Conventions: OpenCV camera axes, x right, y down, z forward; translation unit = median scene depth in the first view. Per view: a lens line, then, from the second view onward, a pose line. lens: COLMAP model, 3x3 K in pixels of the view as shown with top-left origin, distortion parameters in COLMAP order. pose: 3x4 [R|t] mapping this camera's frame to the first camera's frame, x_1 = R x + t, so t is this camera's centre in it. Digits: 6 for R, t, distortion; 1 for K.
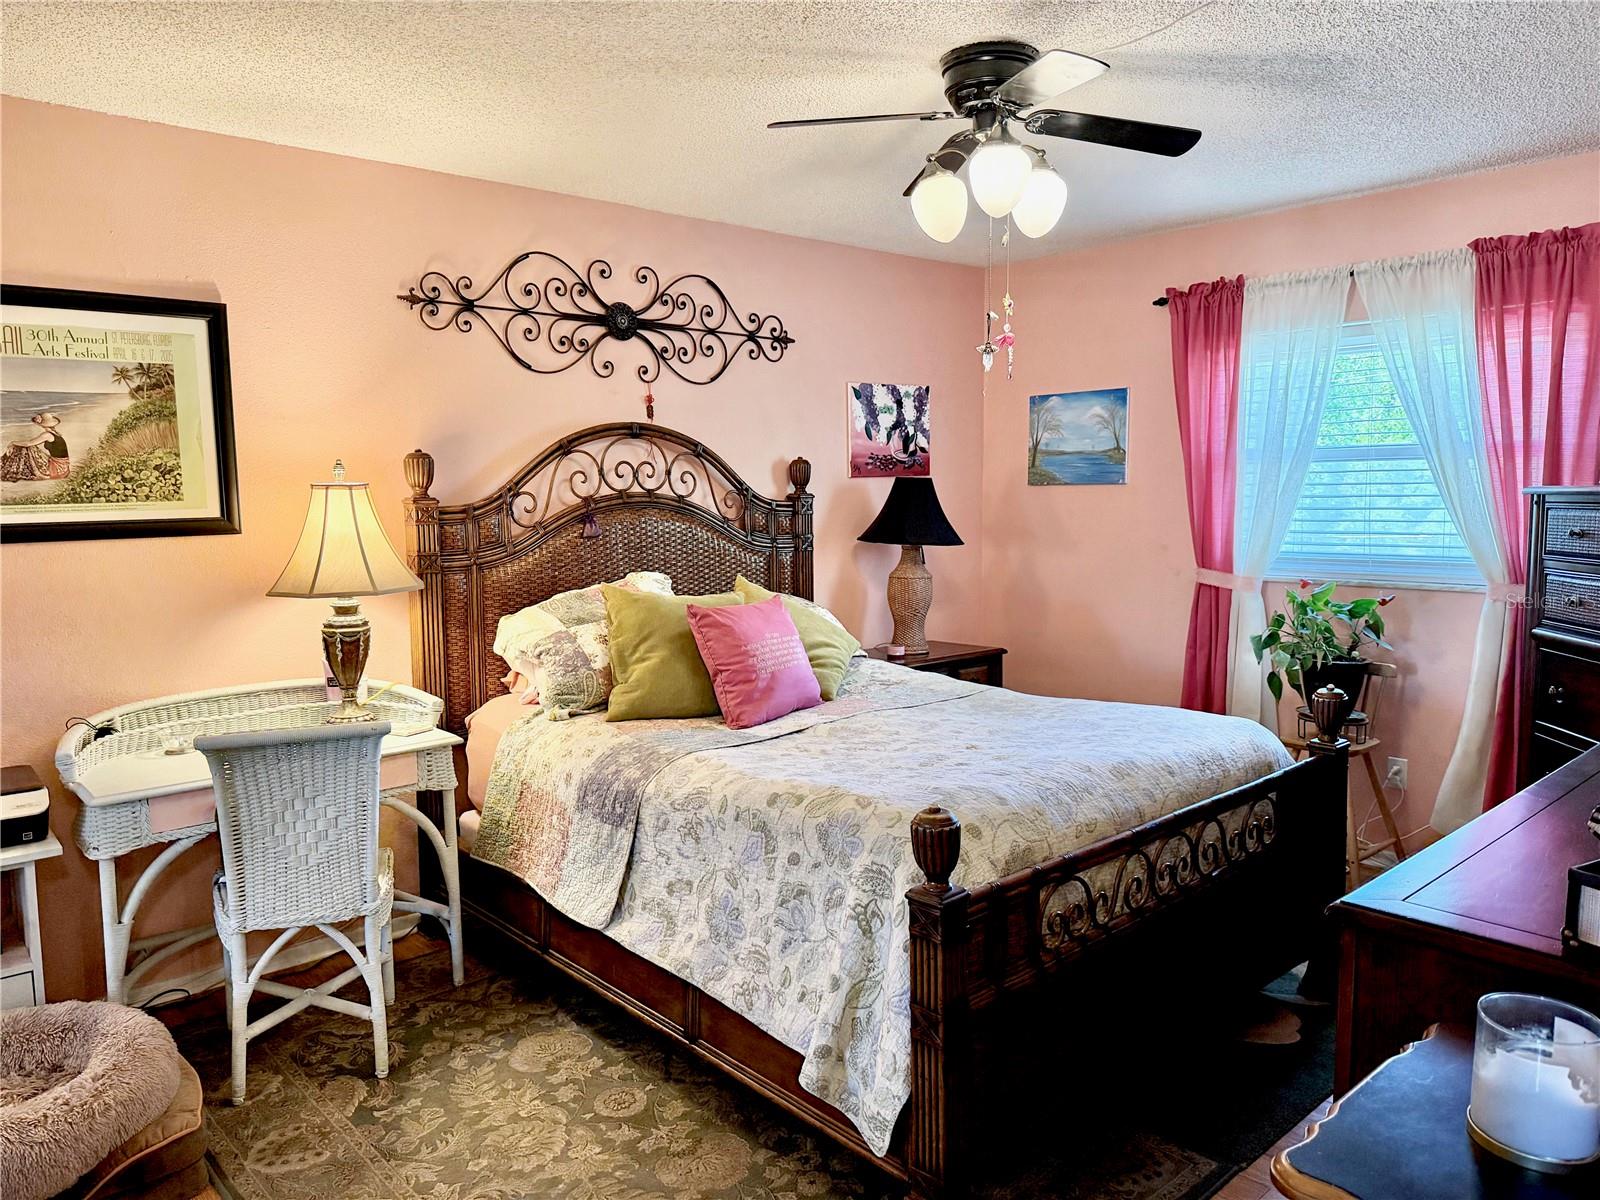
lens RADIAL K [[1114.7, 0, 800.0], [0, 1114.7, 600.0], [0, 0, 1]] dist [0.127875, -0.175940]
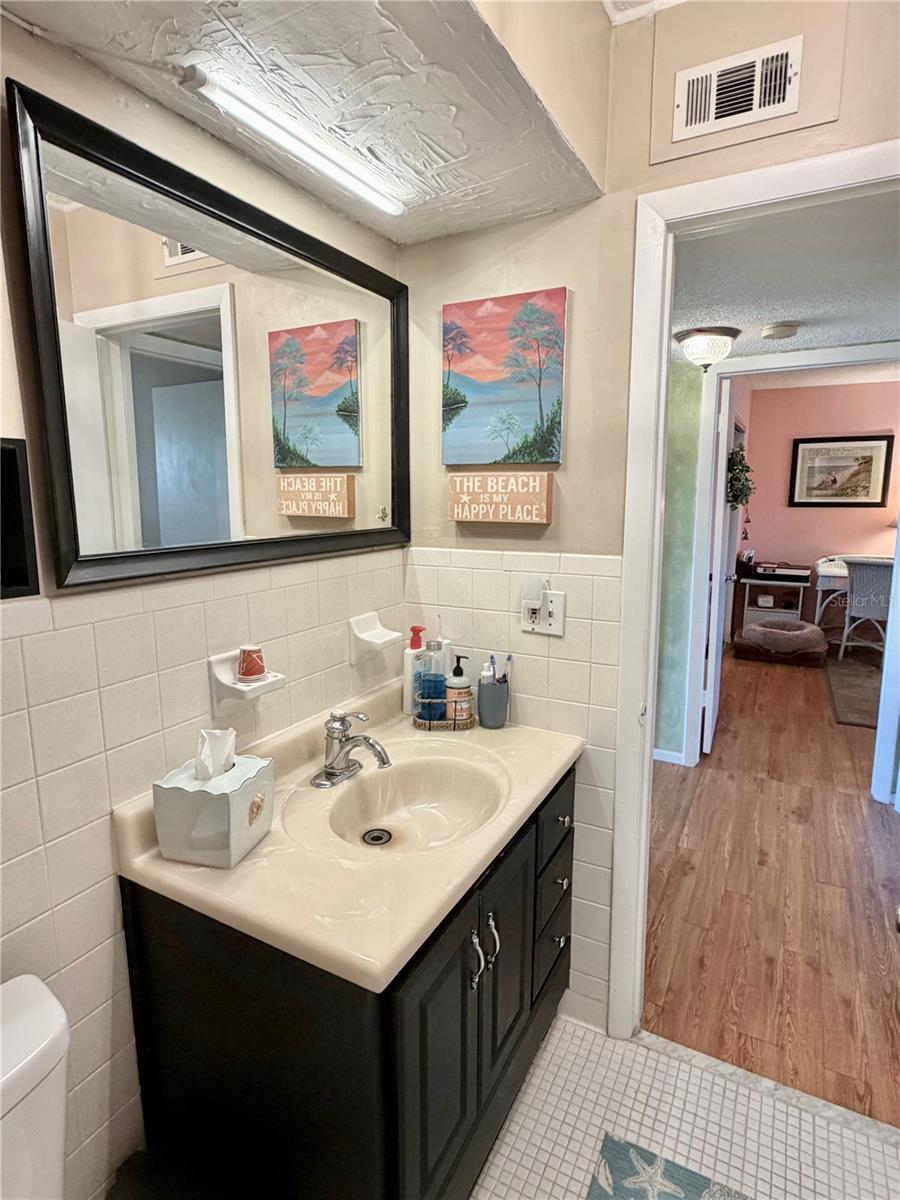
lens RADIAL K [[647.9, 0, 450.0], [0, 647.9, 600.0], [0, 0, 1]] dist [0.004255, -0.000009]
pose [[0.340487, 0.170208, -0.924715, 0.825557], [-0.101825, 0.984369, 0.143696, 0.060412], [0.934719, 0.045233, 0.352497, -0.778006]]
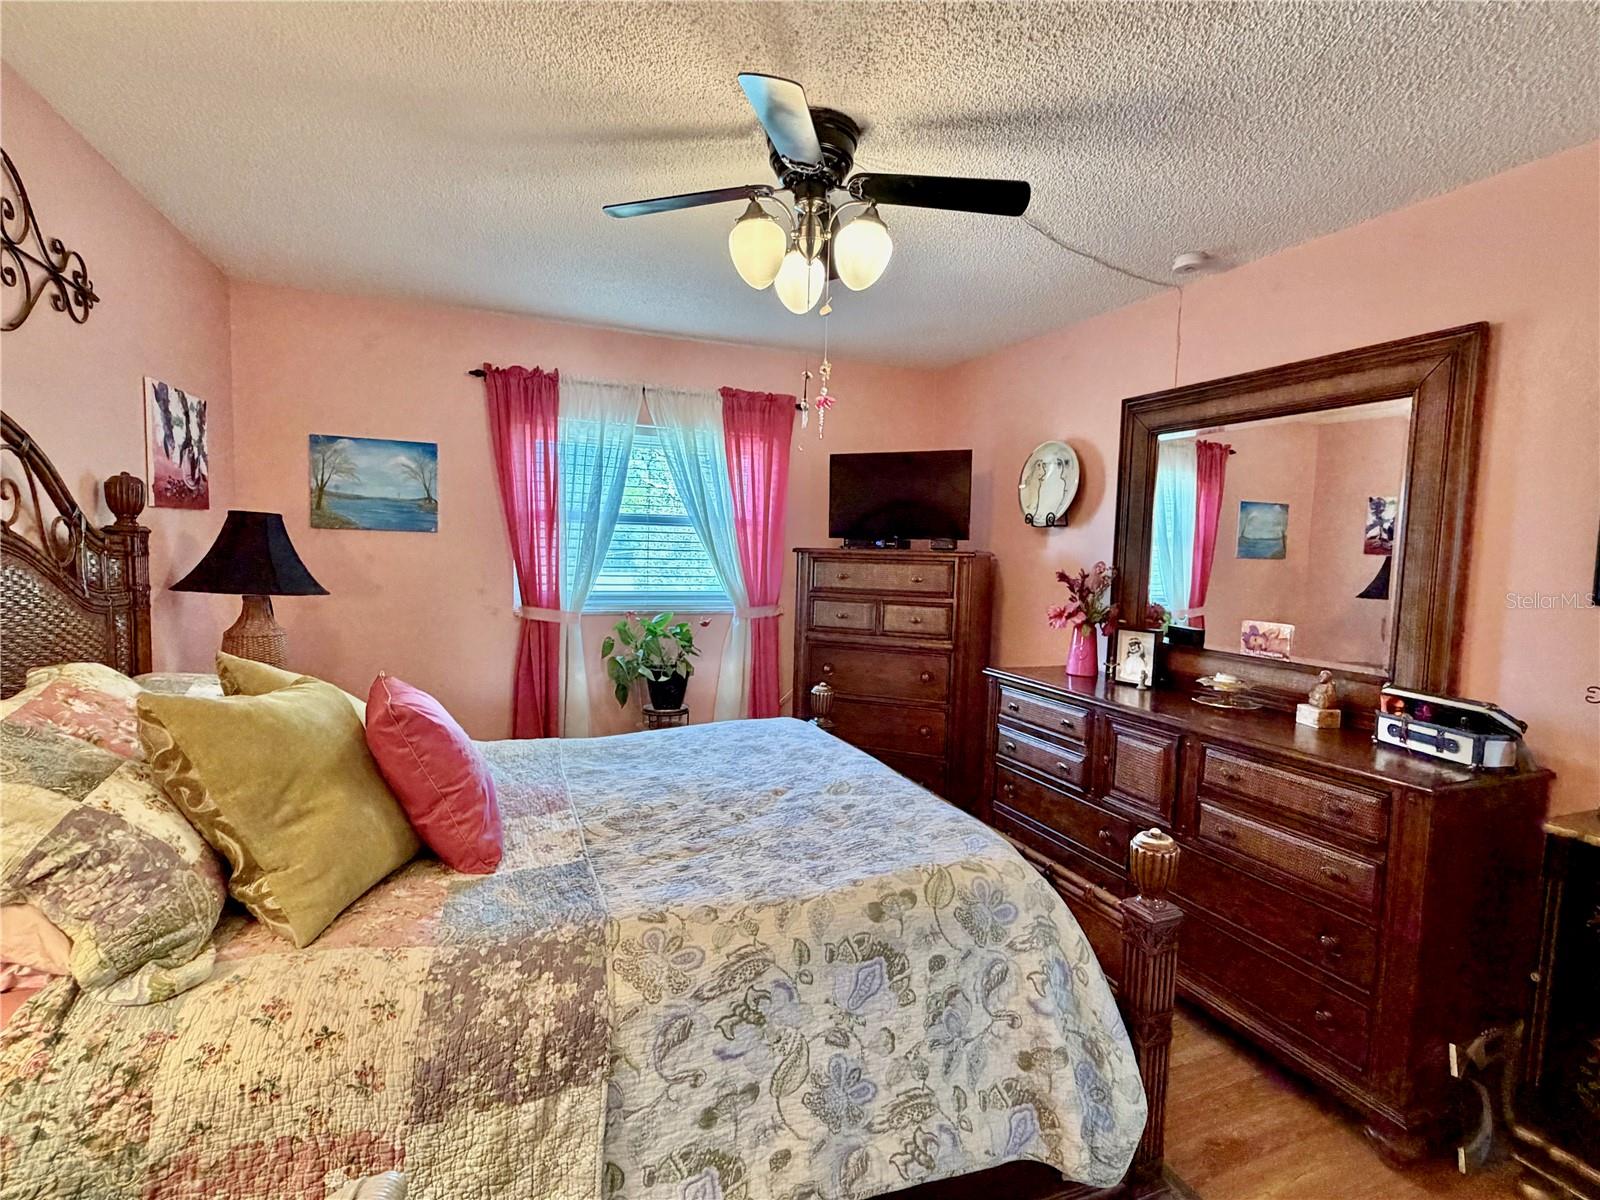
lens RADIAL K [[769.1, 0, 797.7], [0, 769.1, 601.2], [0, 0, 1]] dist [-0.001107, -0.000371]
pose [[0.337101, -0.041308, 0.940562, -0.434217], [0.059416, 0.997979, 0.022535, -0.050727], [-0.939592, 0.048288, 0.338874, 0.651321]]
